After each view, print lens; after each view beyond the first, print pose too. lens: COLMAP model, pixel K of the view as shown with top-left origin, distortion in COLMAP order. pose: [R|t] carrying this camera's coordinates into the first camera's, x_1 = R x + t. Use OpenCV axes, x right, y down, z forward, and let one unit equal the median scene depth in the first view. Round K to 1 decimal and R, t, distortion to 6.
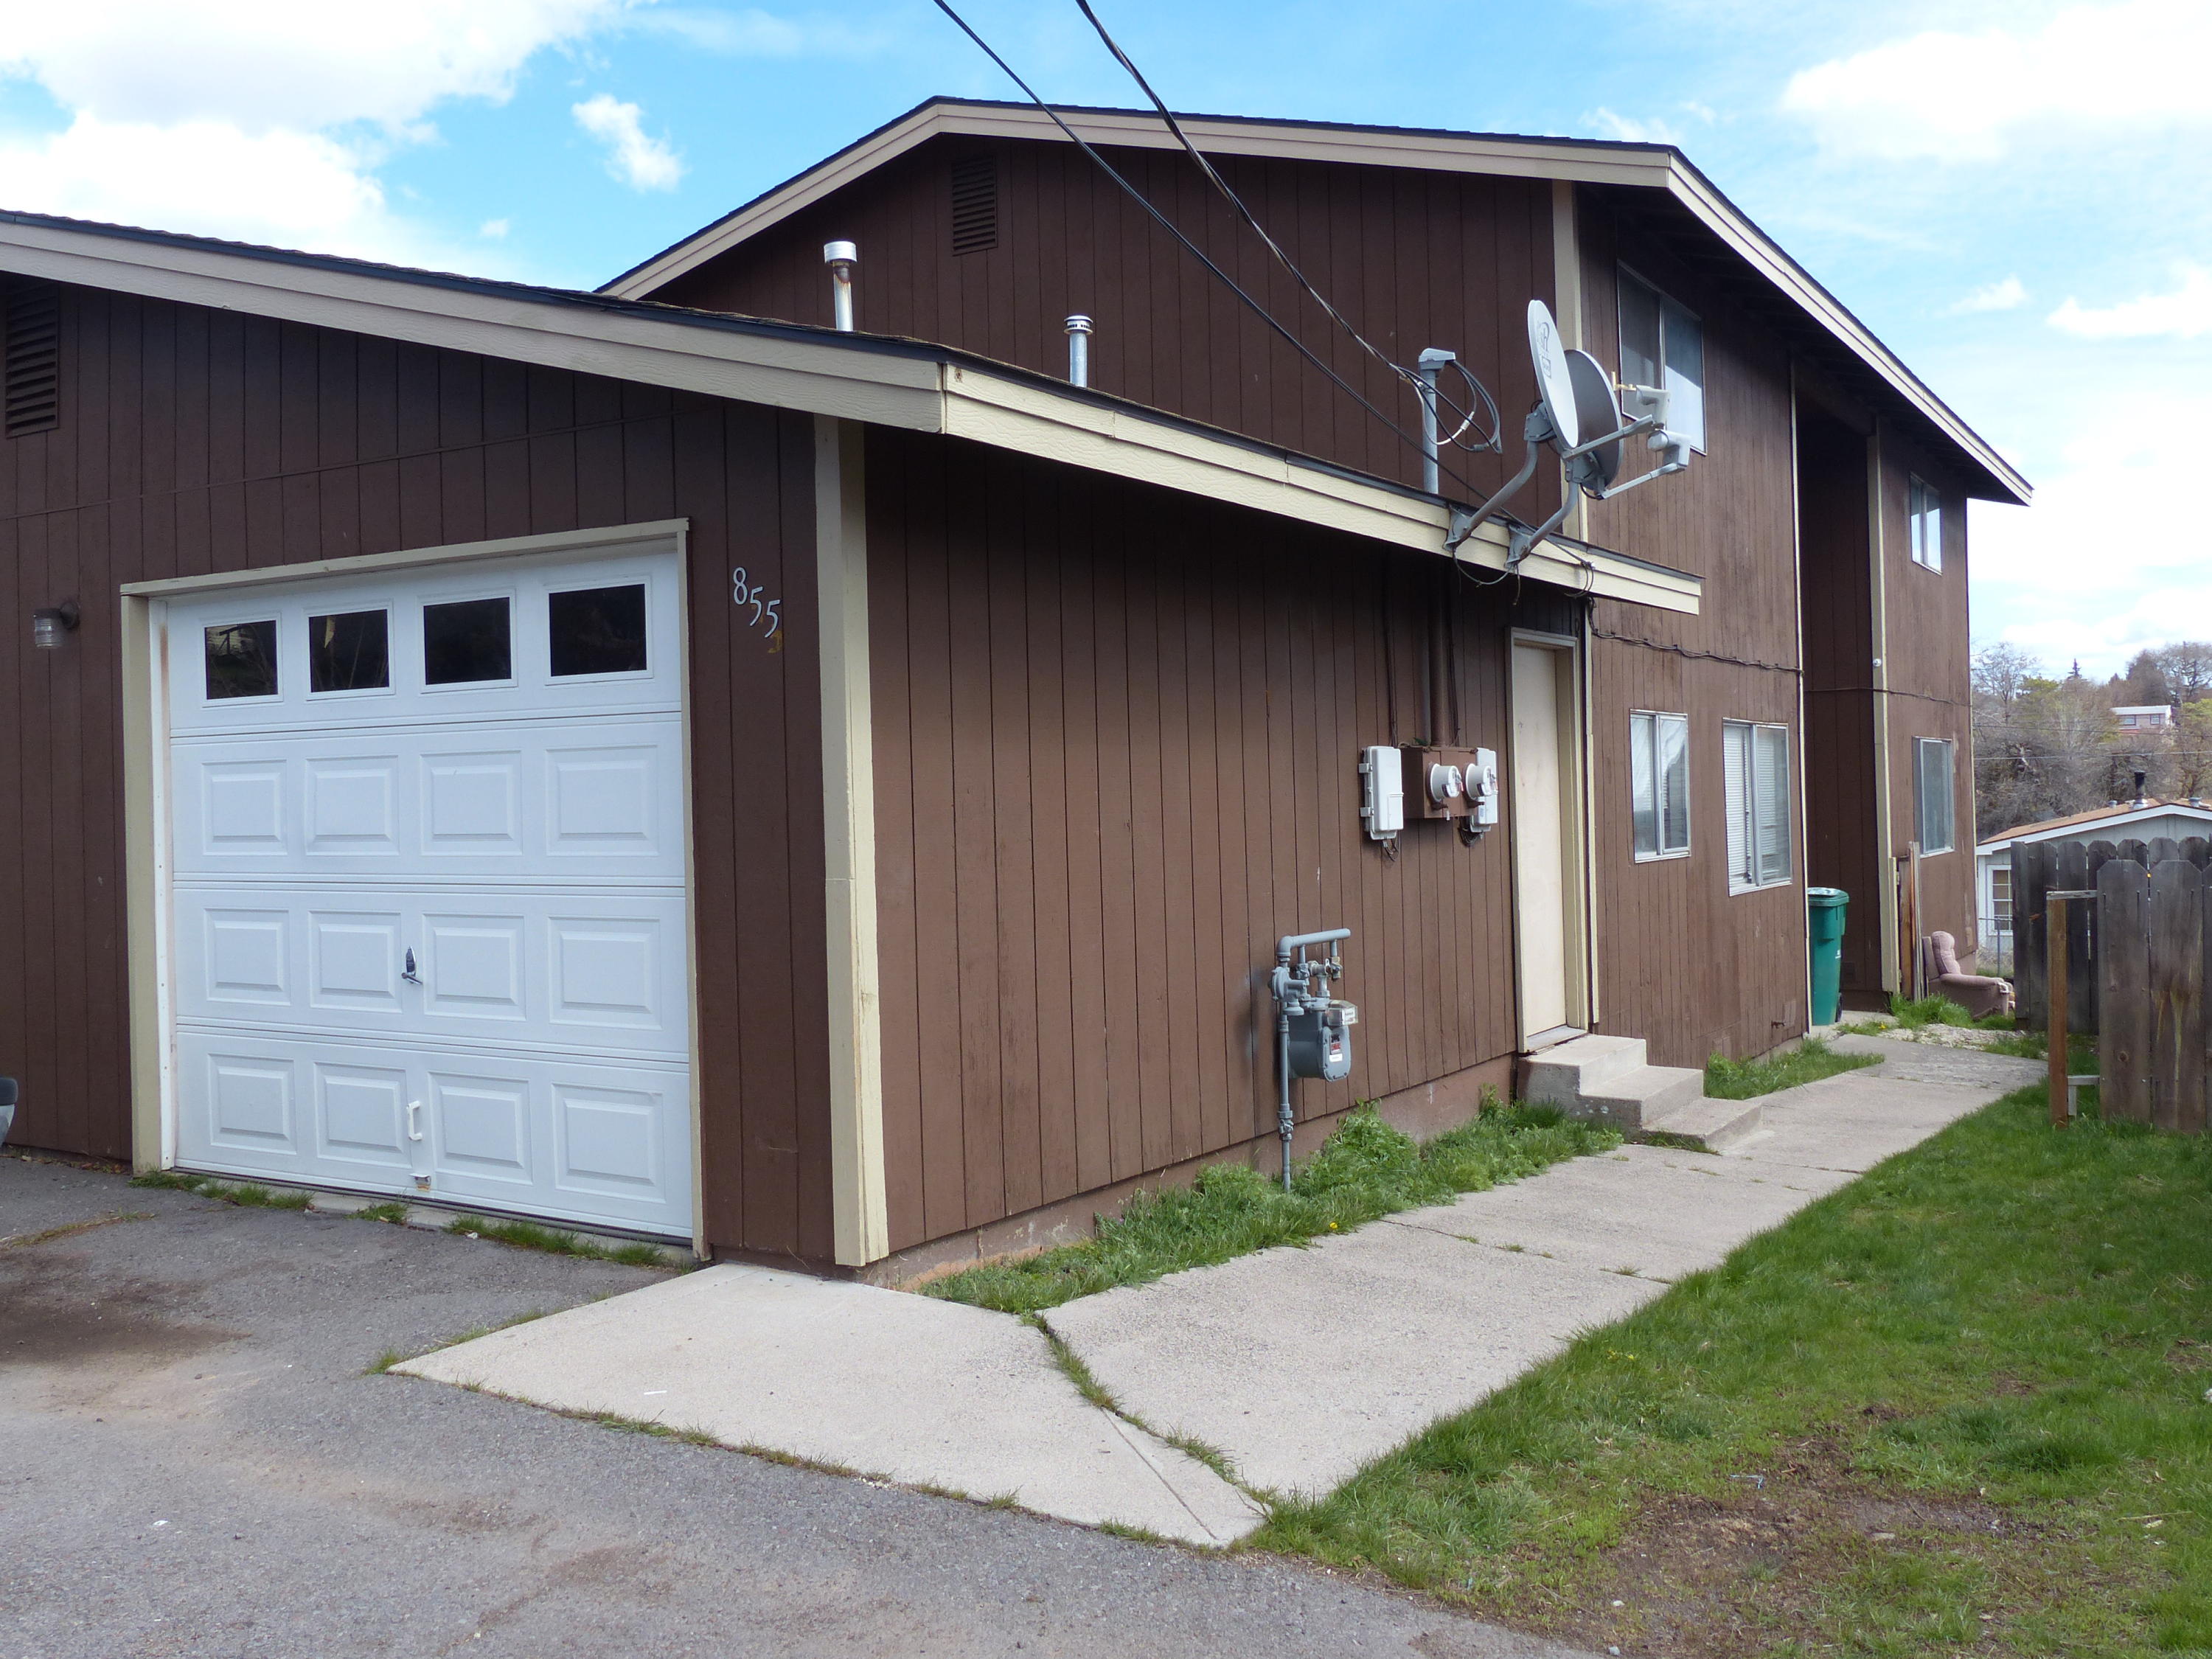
lens RADIAL K [[1953.9, 0, 1247.6], [0, 1953.9, 879.4], [0, 0, 1]] dist [-0.083650, 0.010204]
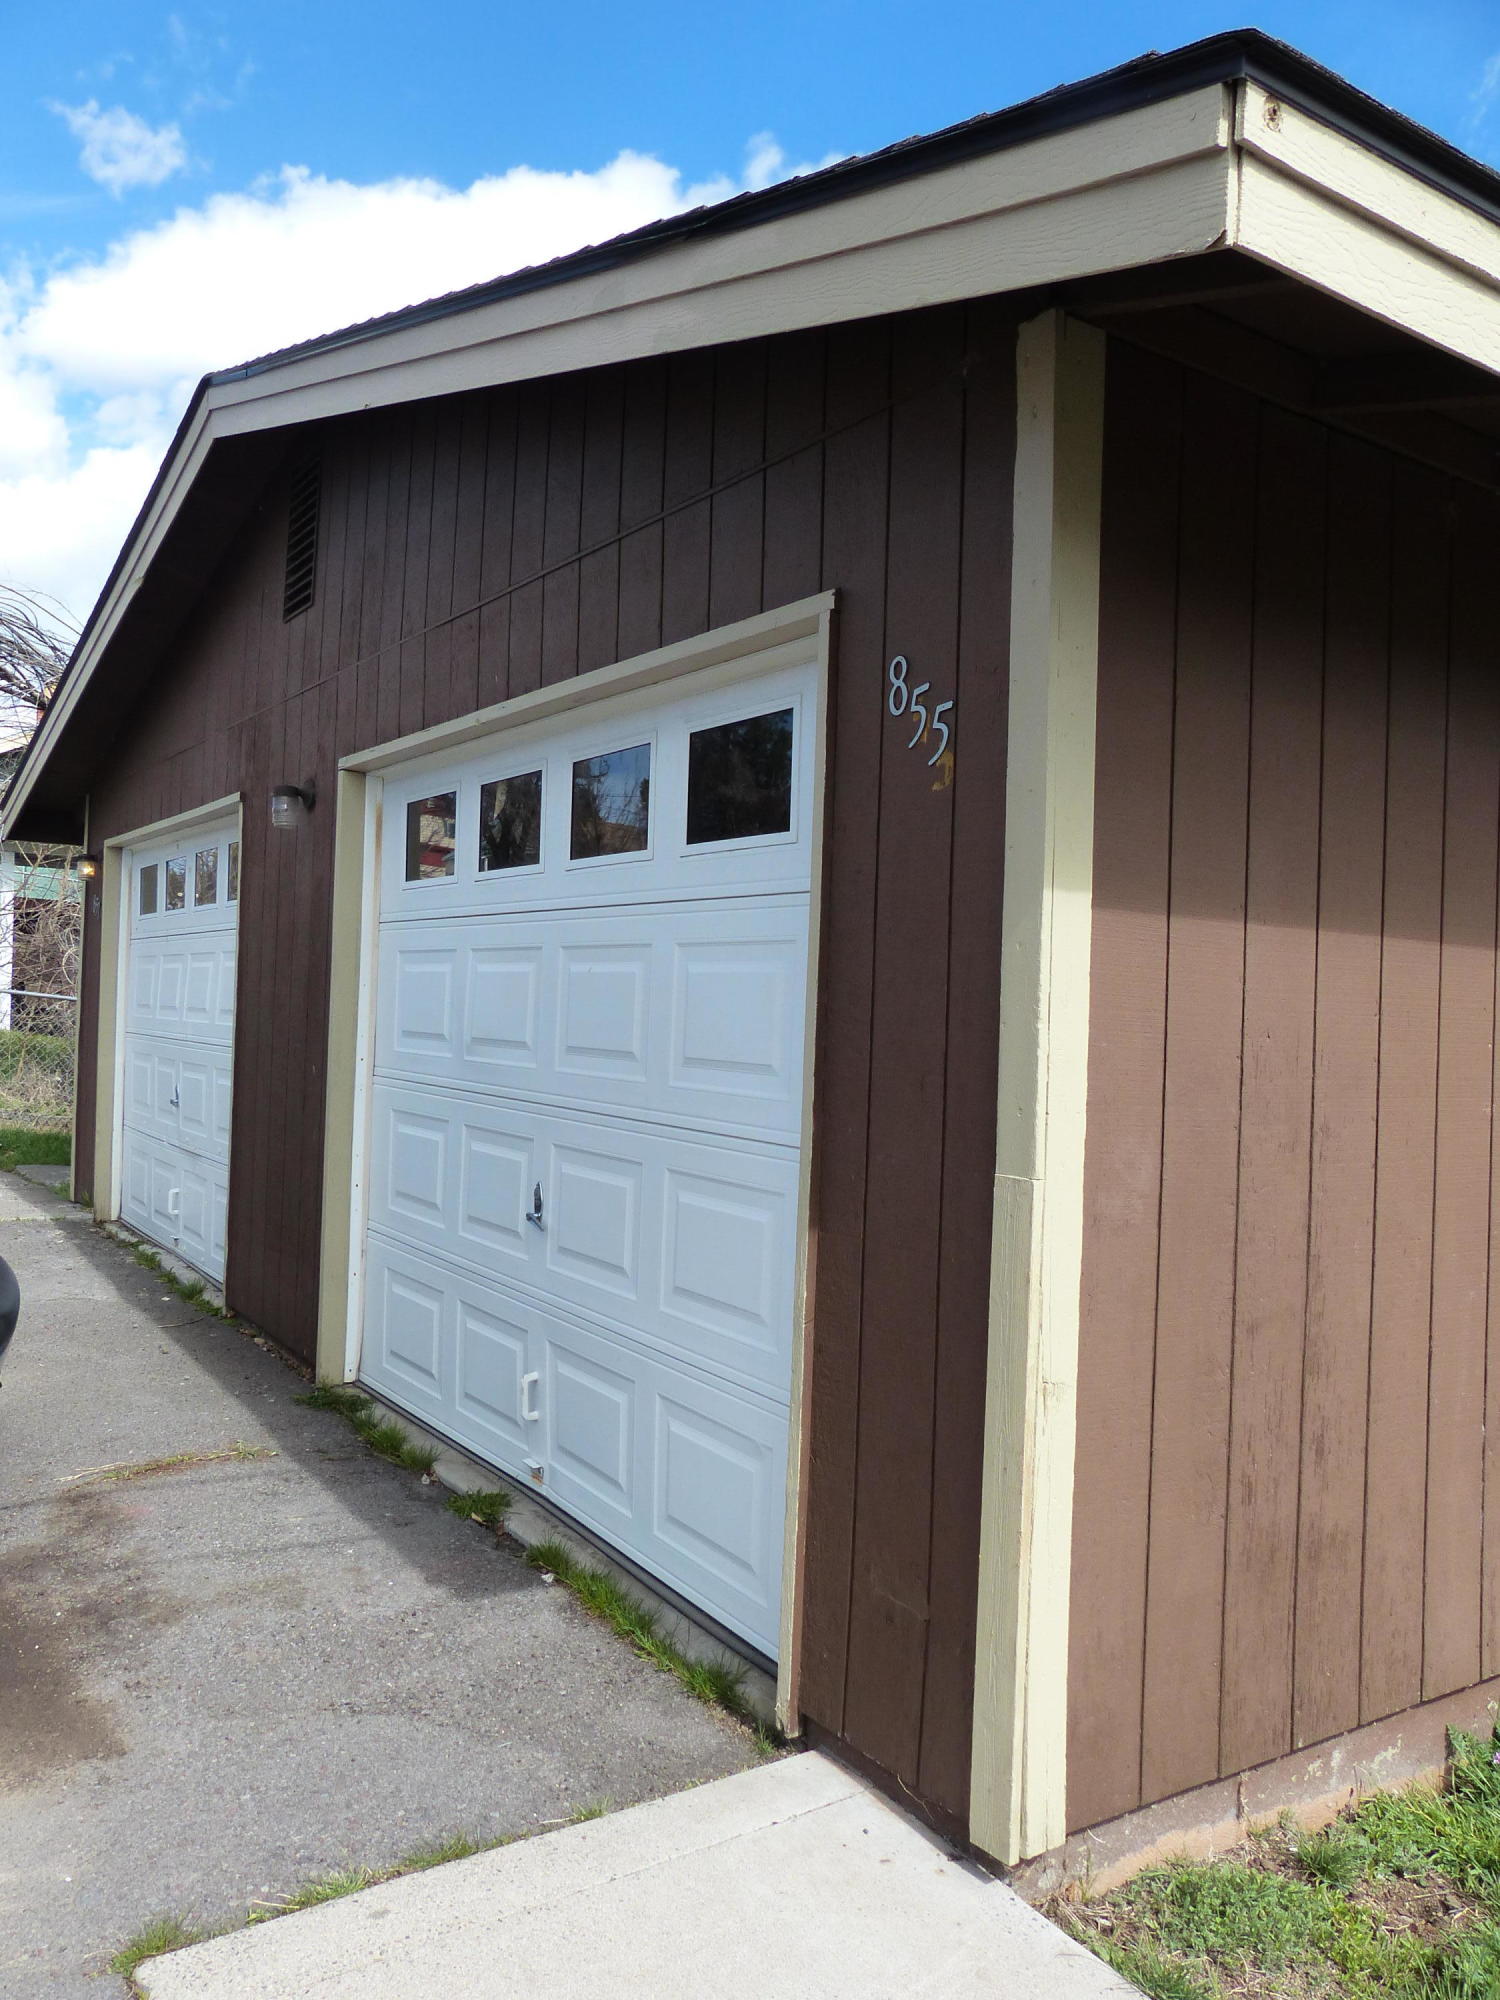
lens RADIAL K [[1498.4, 0, 750.0], [0, 1498.4, 1000.0], [0, 0, 1]] dist [-0.003079, 0.001918]
pose [[0.879033, 0.045952, -0.474541, -0.052513], [-0.070448, 0.996937, -0.033960, -0.022981], [0.471527, 0.063283, 0.879578, 0.418808]]
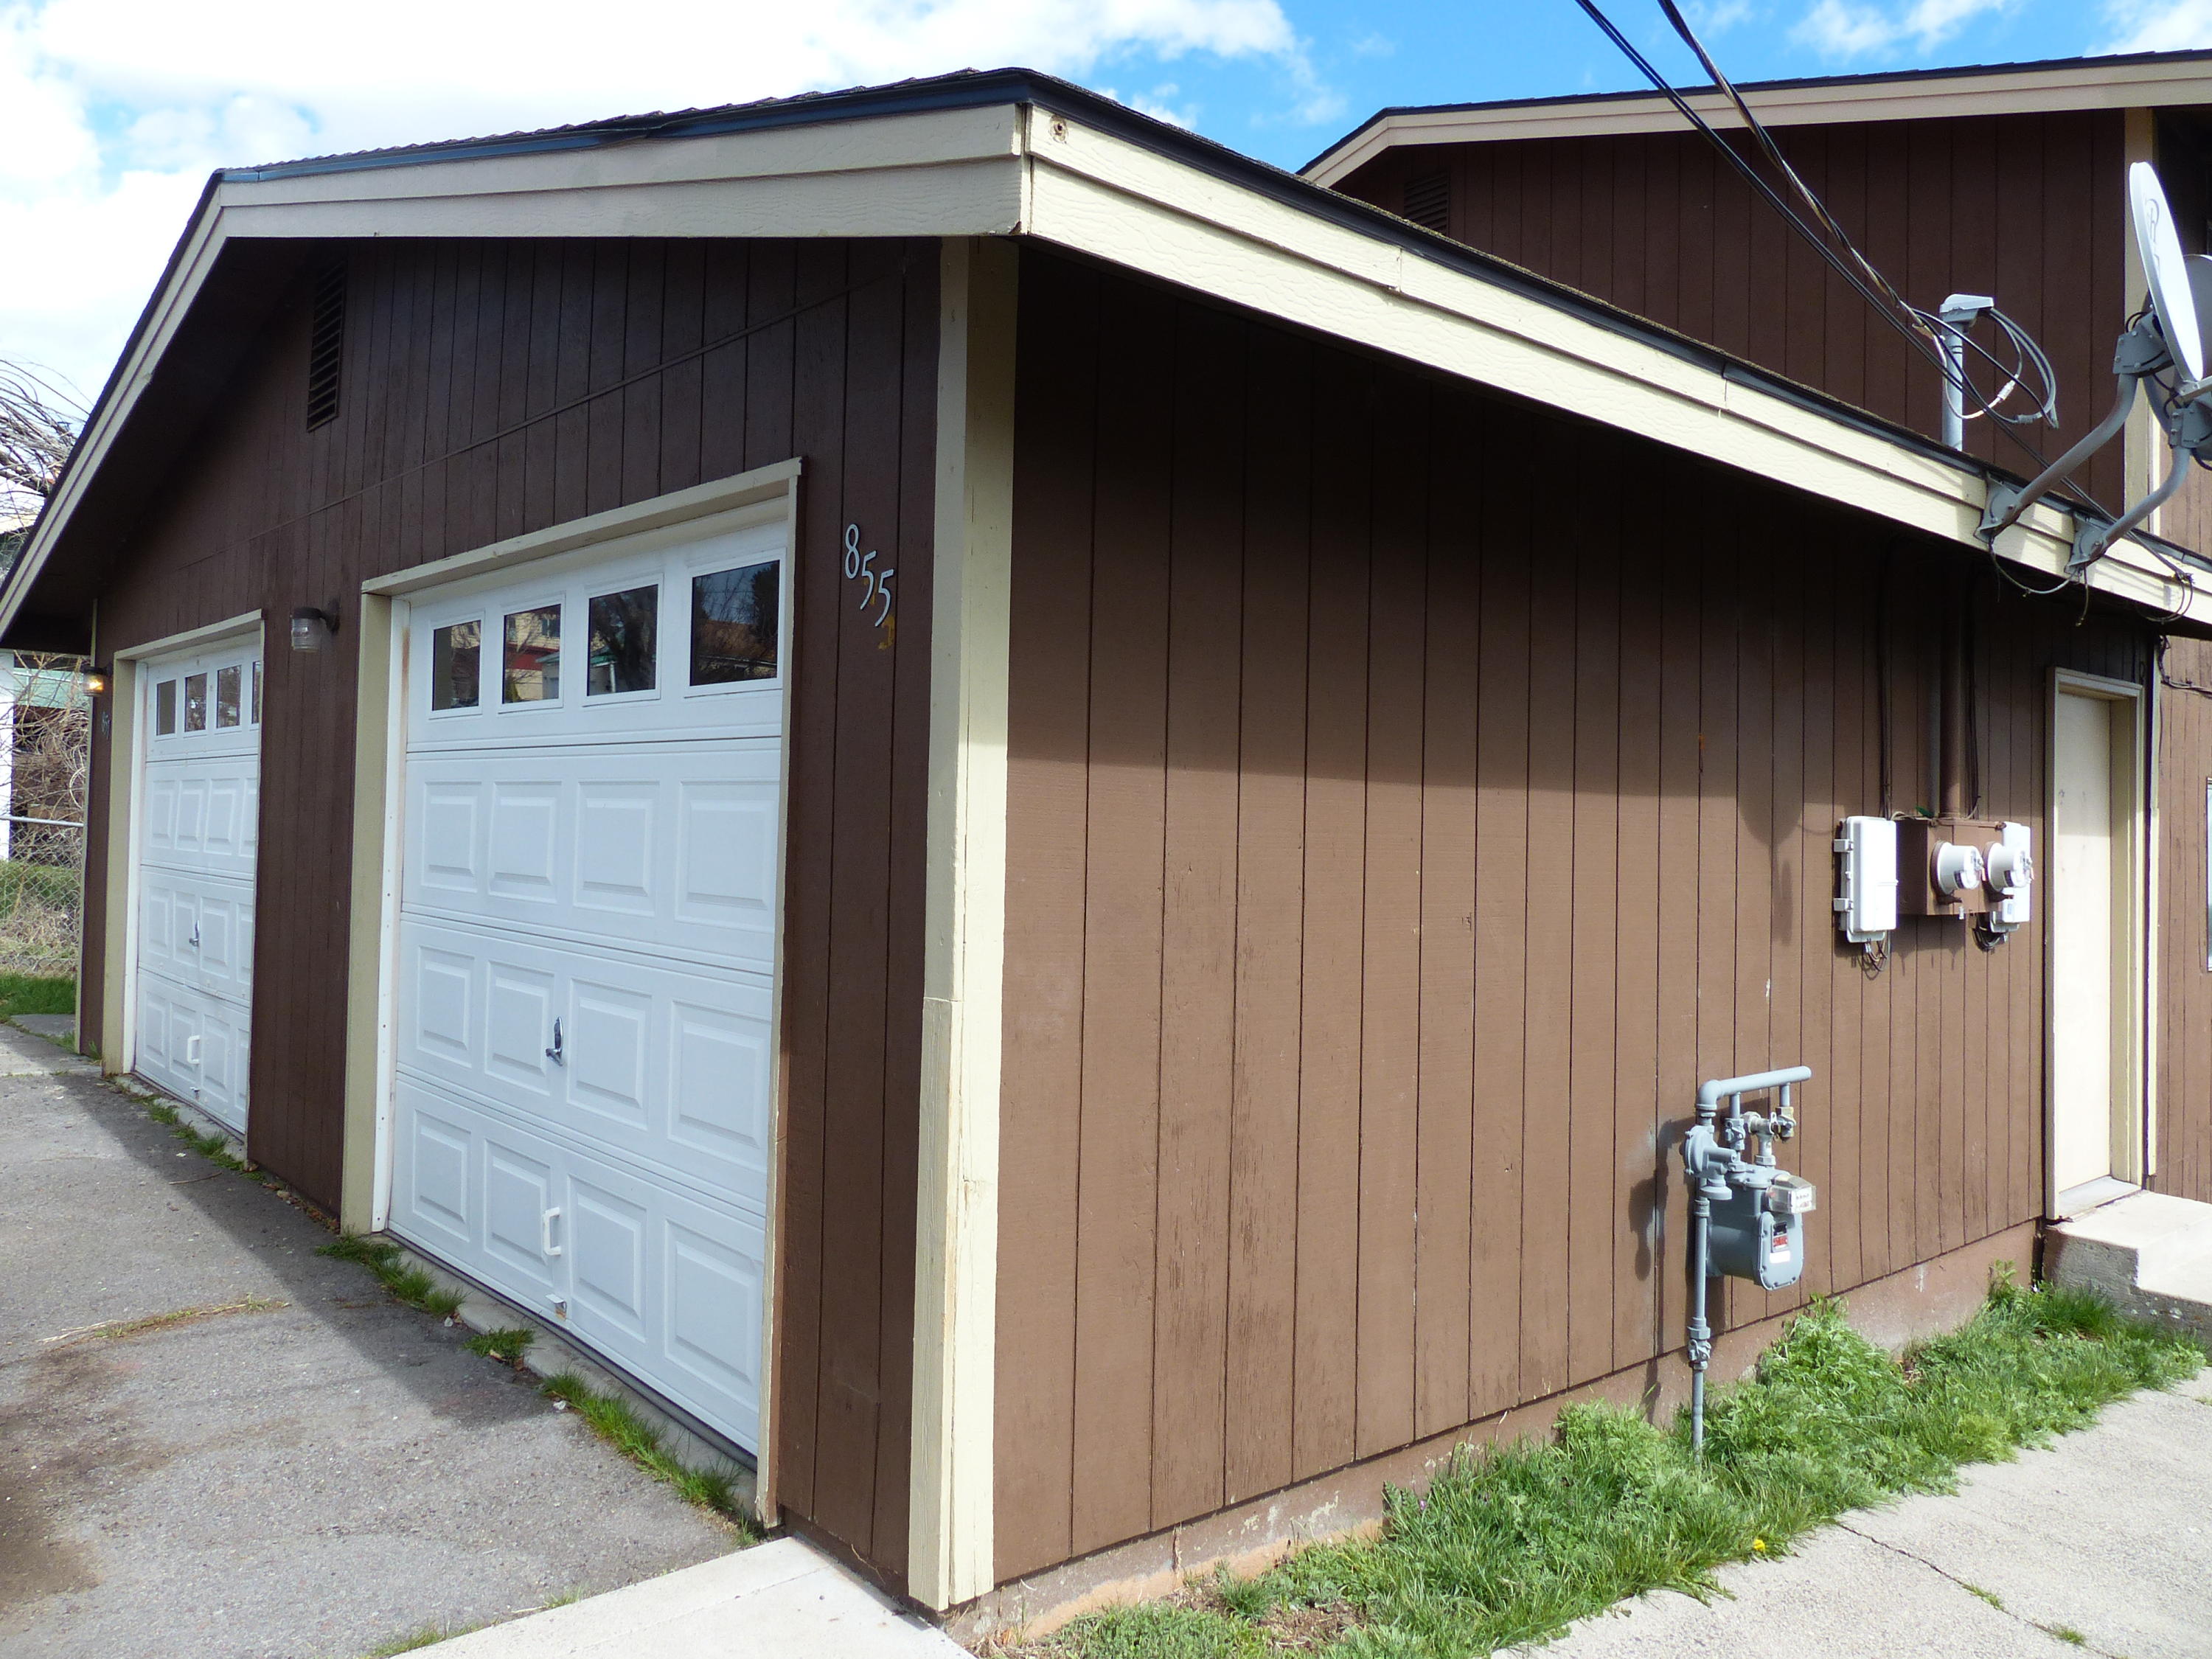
lens RADIAL K [[1641.2, 0, 1148.3], [0, 1641.2, 814.1], [0, 0, 1]] dist [-0.030171, 0.032357]
pose [[0.939459, 0.039670, -0.340356, 0.026360], [-0.058088, 0.997337, -0.044092, -0.029999], [0.337701, 0.061193, 0.939262, 0.374865]]
